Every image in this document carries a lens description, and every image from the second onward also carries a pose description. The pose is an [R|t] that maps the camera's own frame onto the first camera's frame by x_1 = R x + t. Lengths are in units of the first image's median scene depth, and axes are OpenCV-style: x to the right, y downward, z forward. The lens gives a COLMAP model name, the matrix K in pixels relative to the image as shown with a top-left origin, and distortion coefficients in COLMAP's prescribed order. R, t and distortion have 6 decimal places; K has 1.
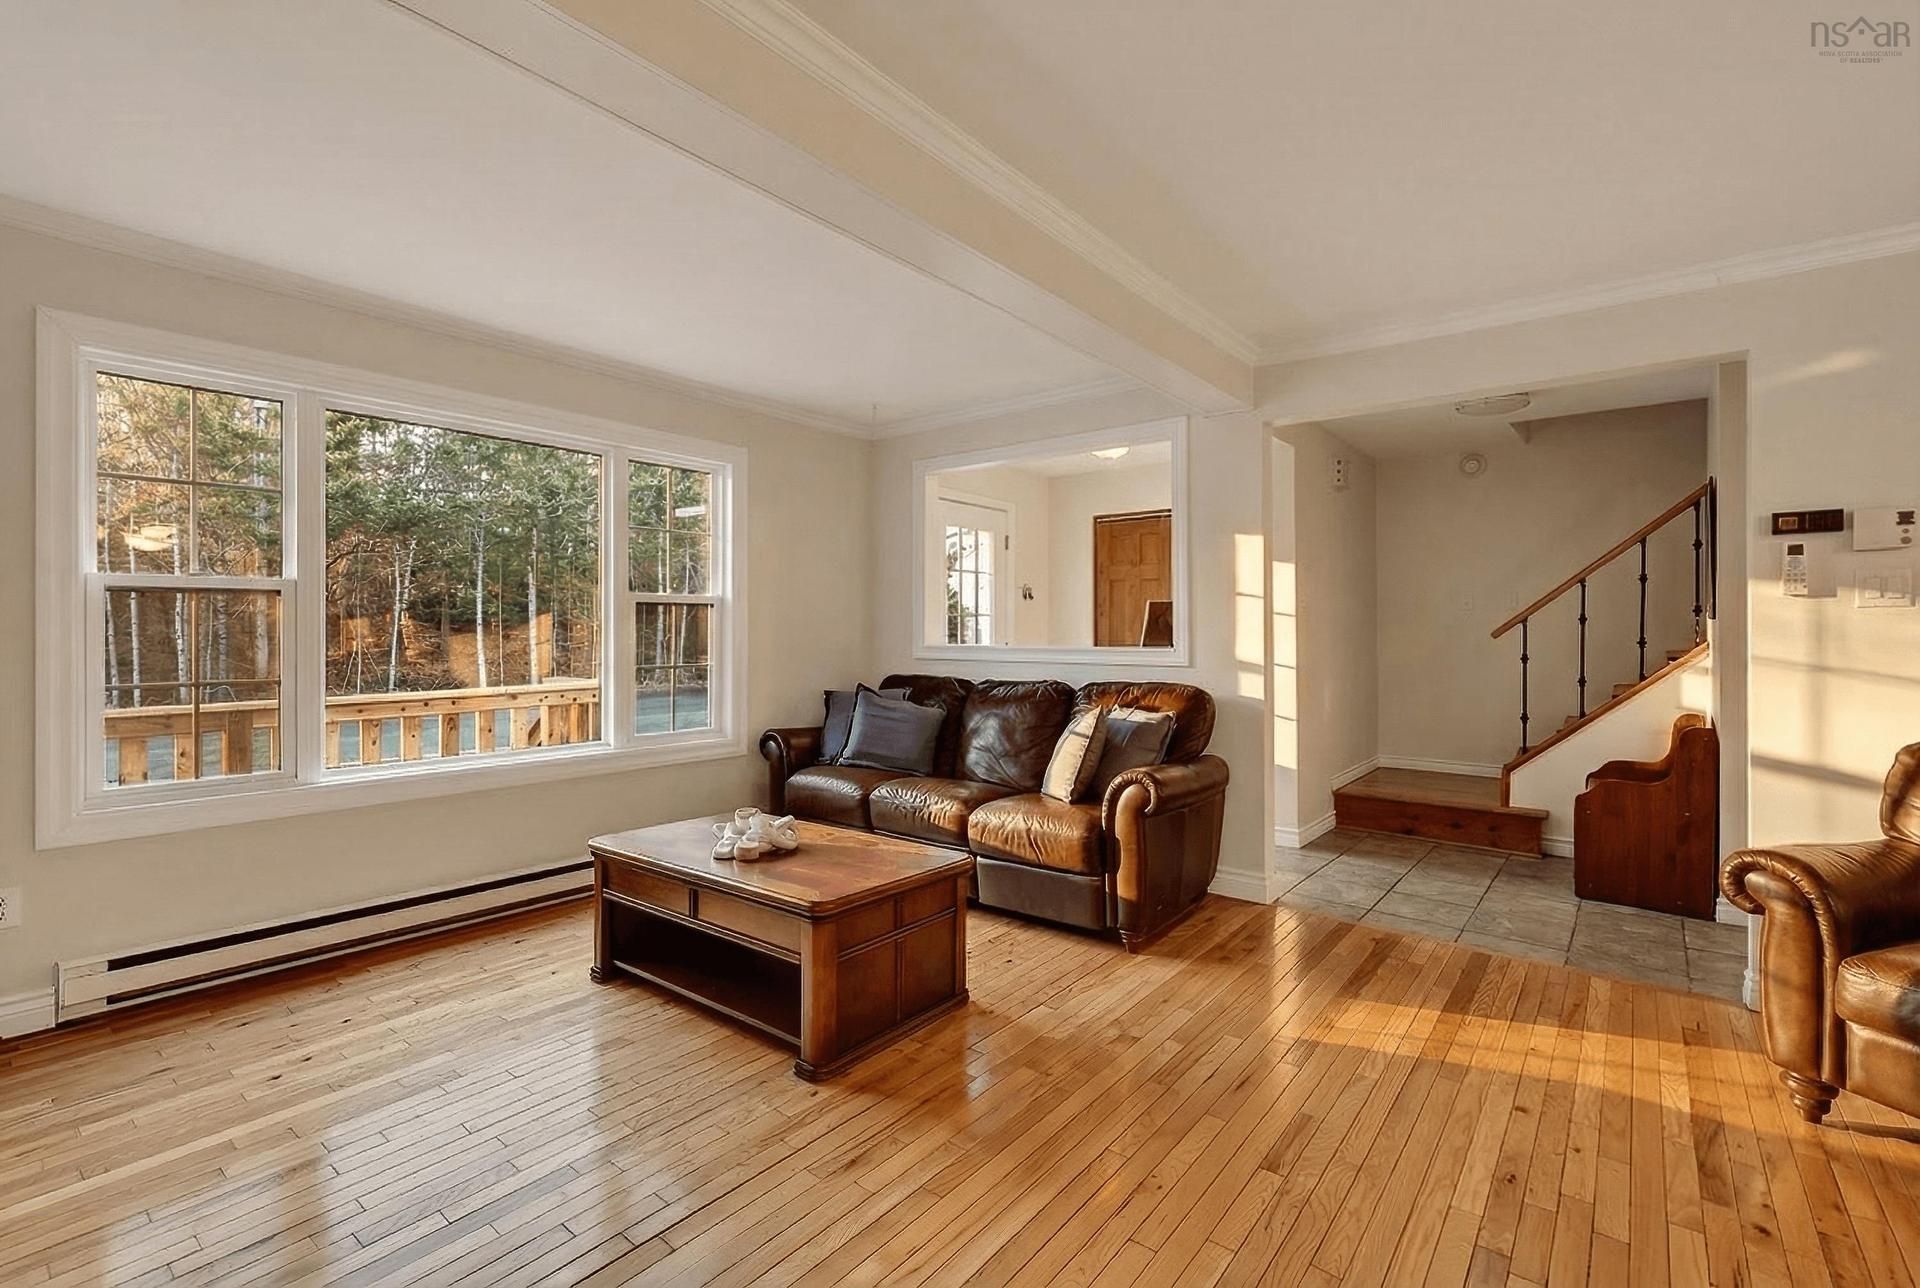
lens RADIAL K [[836.7, 0, 955.5], [0, 836.7, 637.7], [0, 0, 1]] dist [-0.000305, -0.000033]
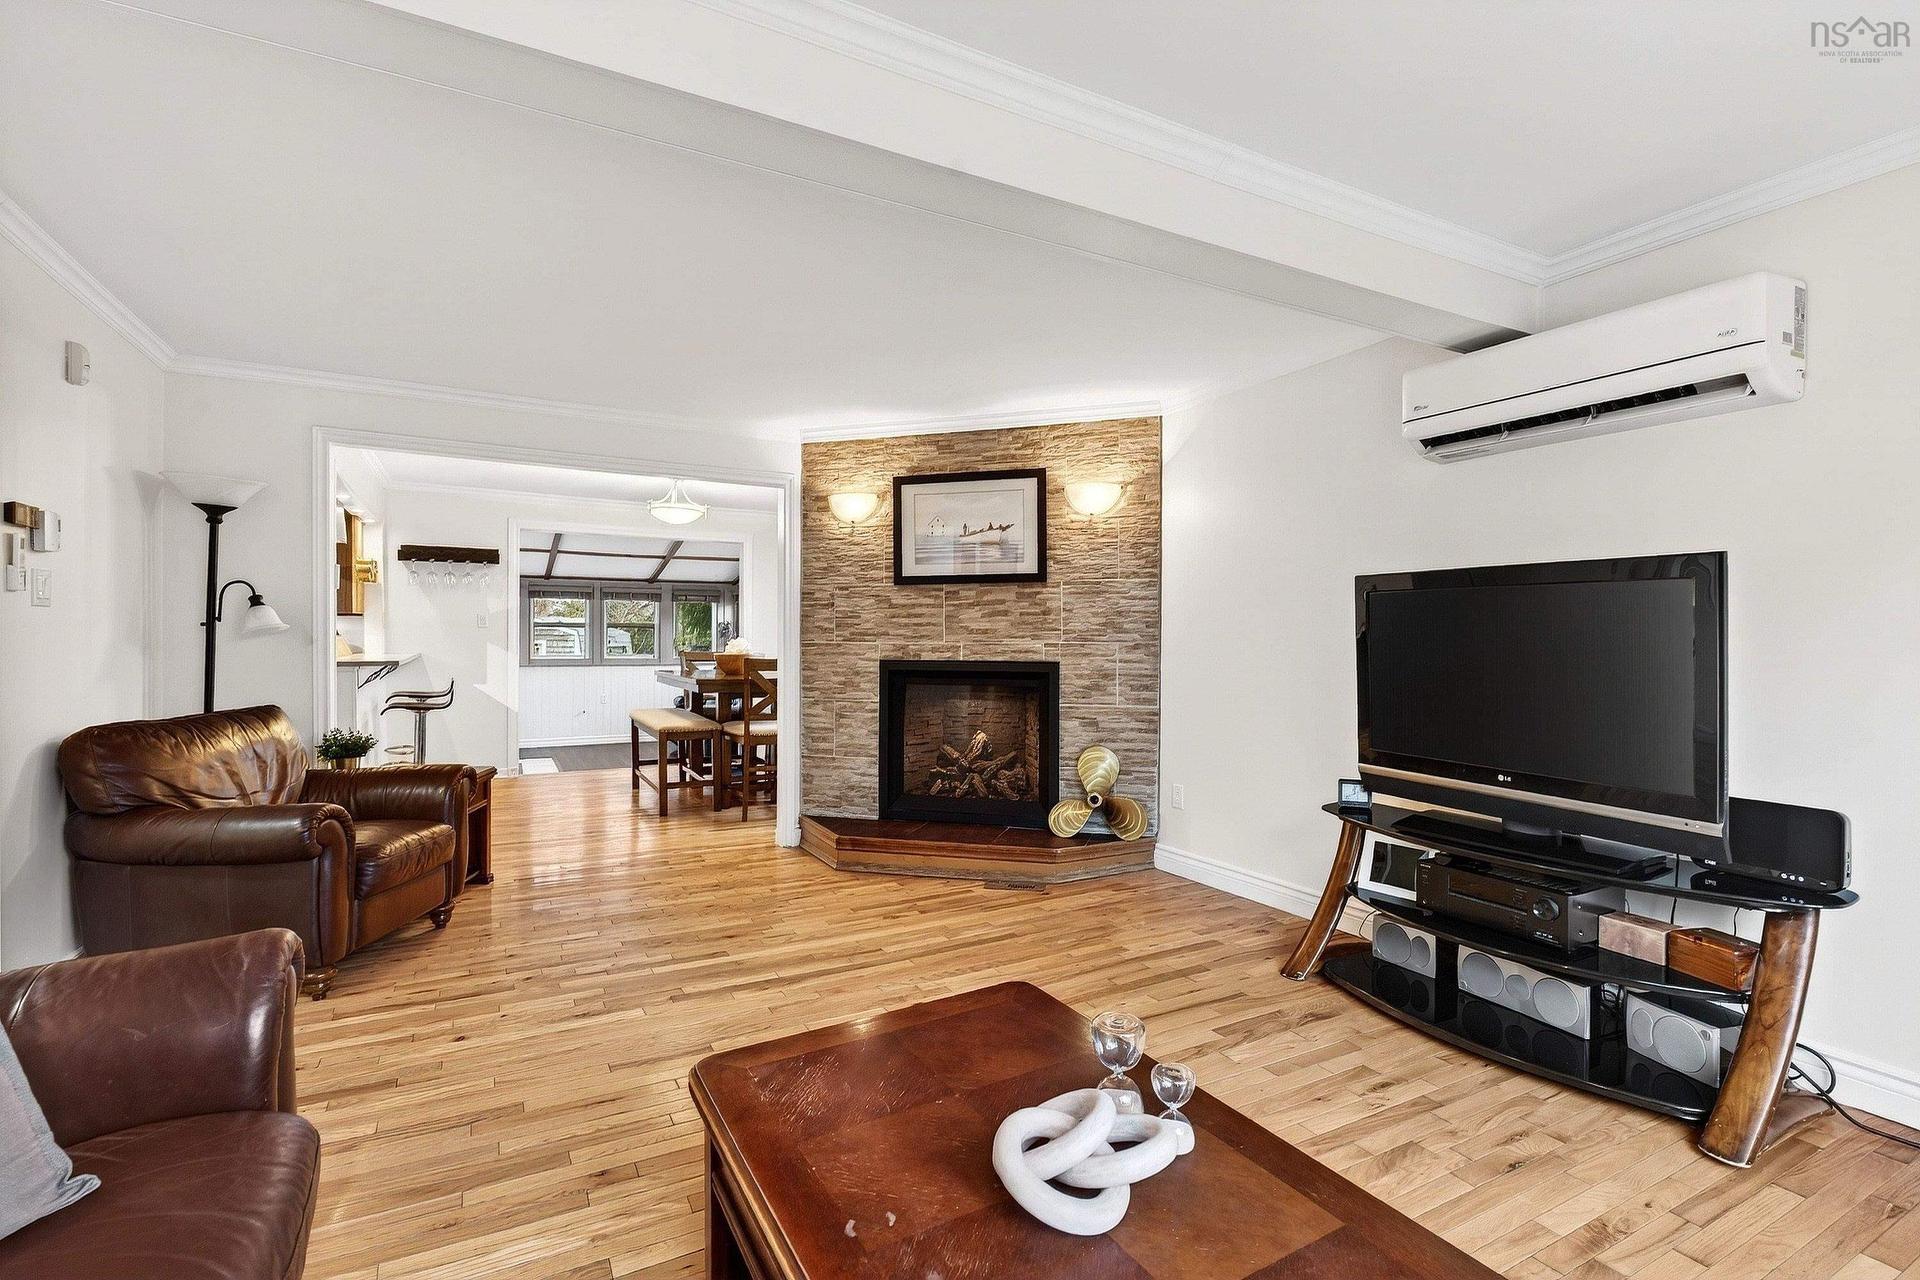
lens RADIAL K [[880.6, 0, 960.0], [0, 880.6, 640.0], [0, 0, 1]] dist [-0.003177, -0.000357]
pose [[-0.920504, -0.009047, 0.390629, -0.368060], [-0.004936, 0.999921, 0.011526, -0.011691], [-0.390703, 0.008681, -0.920476, 1.525611]]
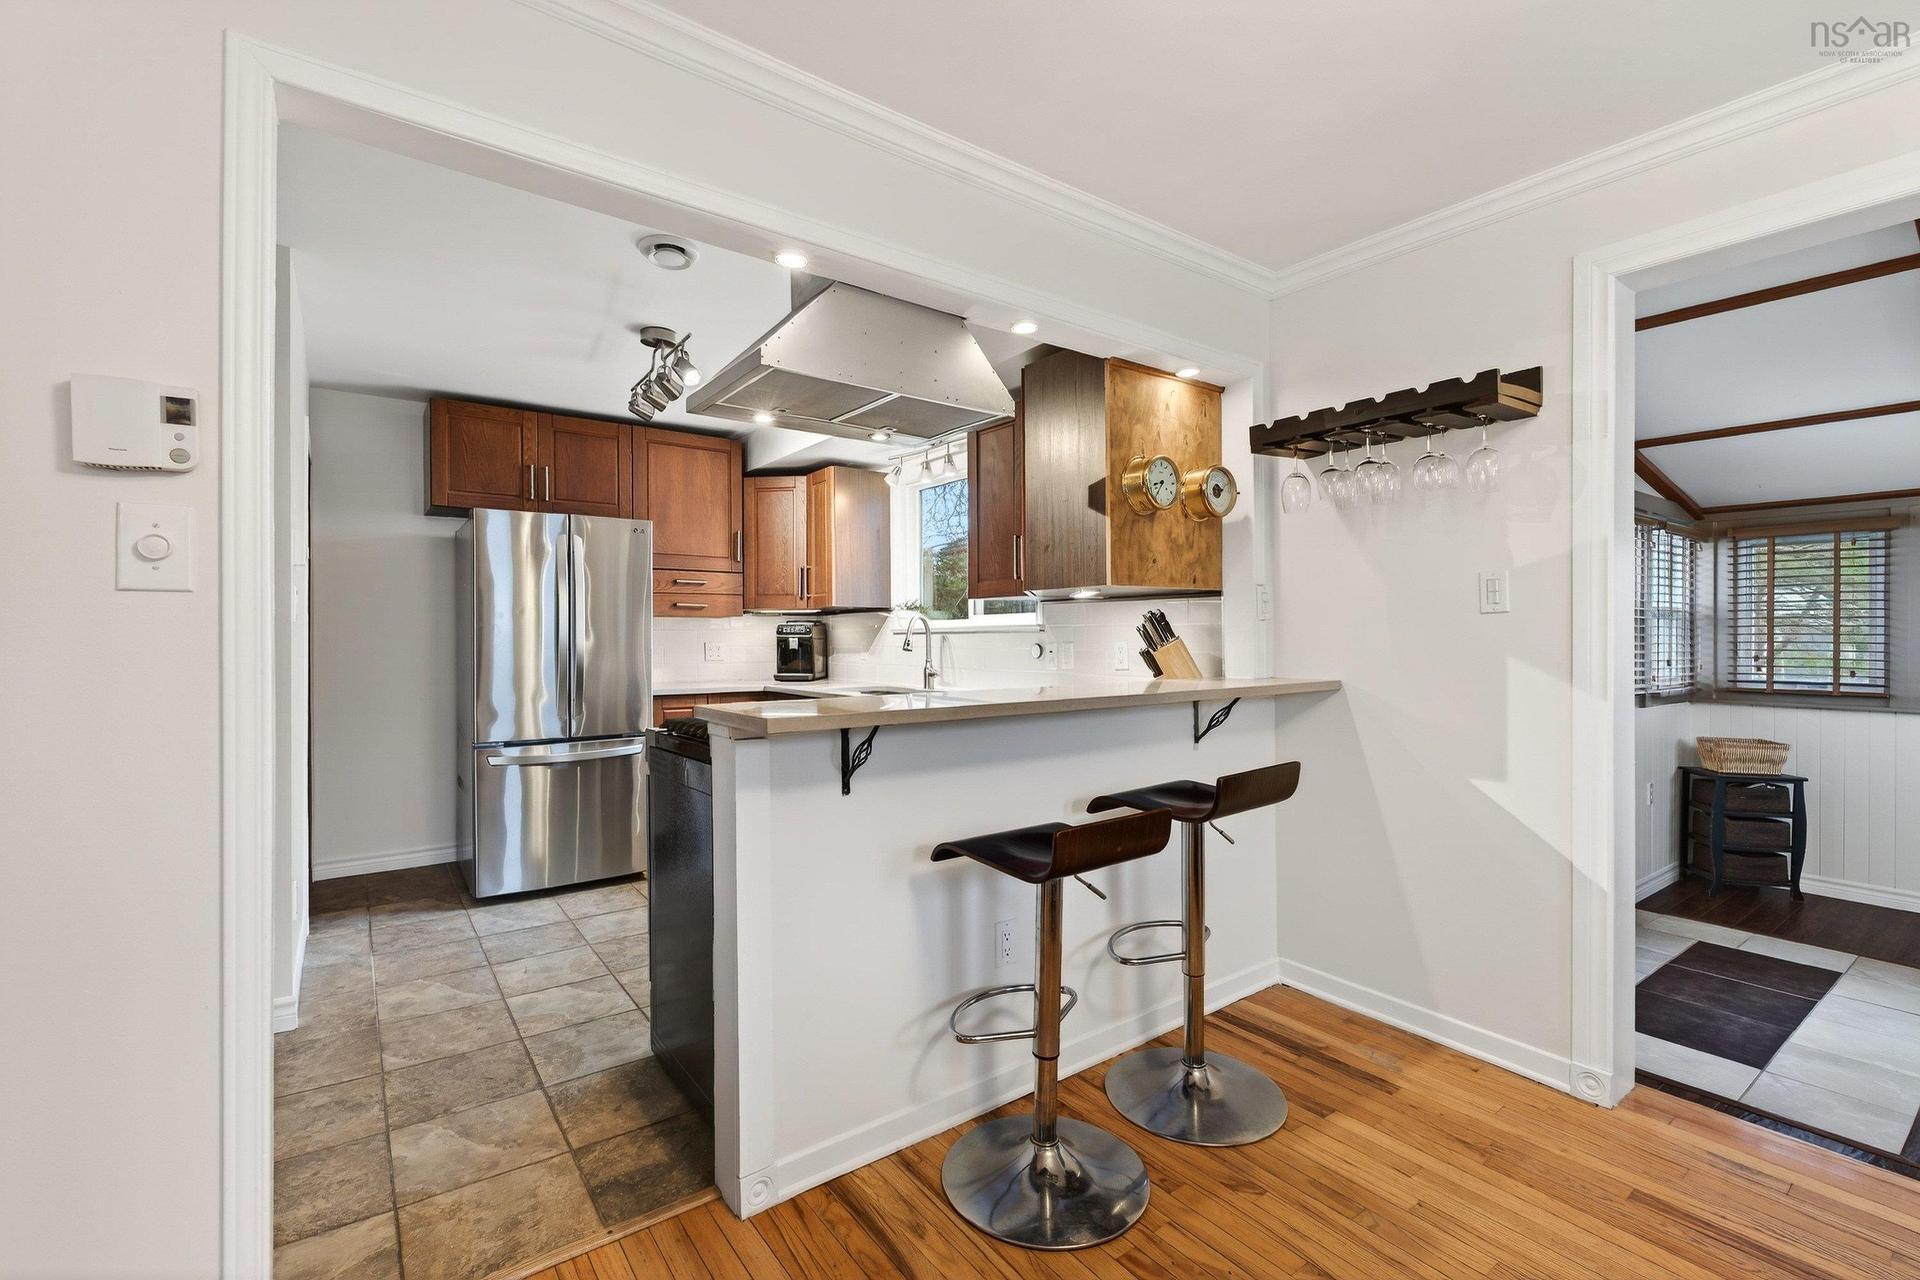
lens RADIAL K [[838.7, 0, 955.6], [0, 838.7, 641.3], [0, 0, 1]] dist [-0.000939, 0.000019]
pose [[0.270227, -0.008994, 0.962755, 1.114227], [0.010942, 0.999920, 0.006270, 0.008406], [-0.962735, 0.008840, 0.270304, -0.164163]]
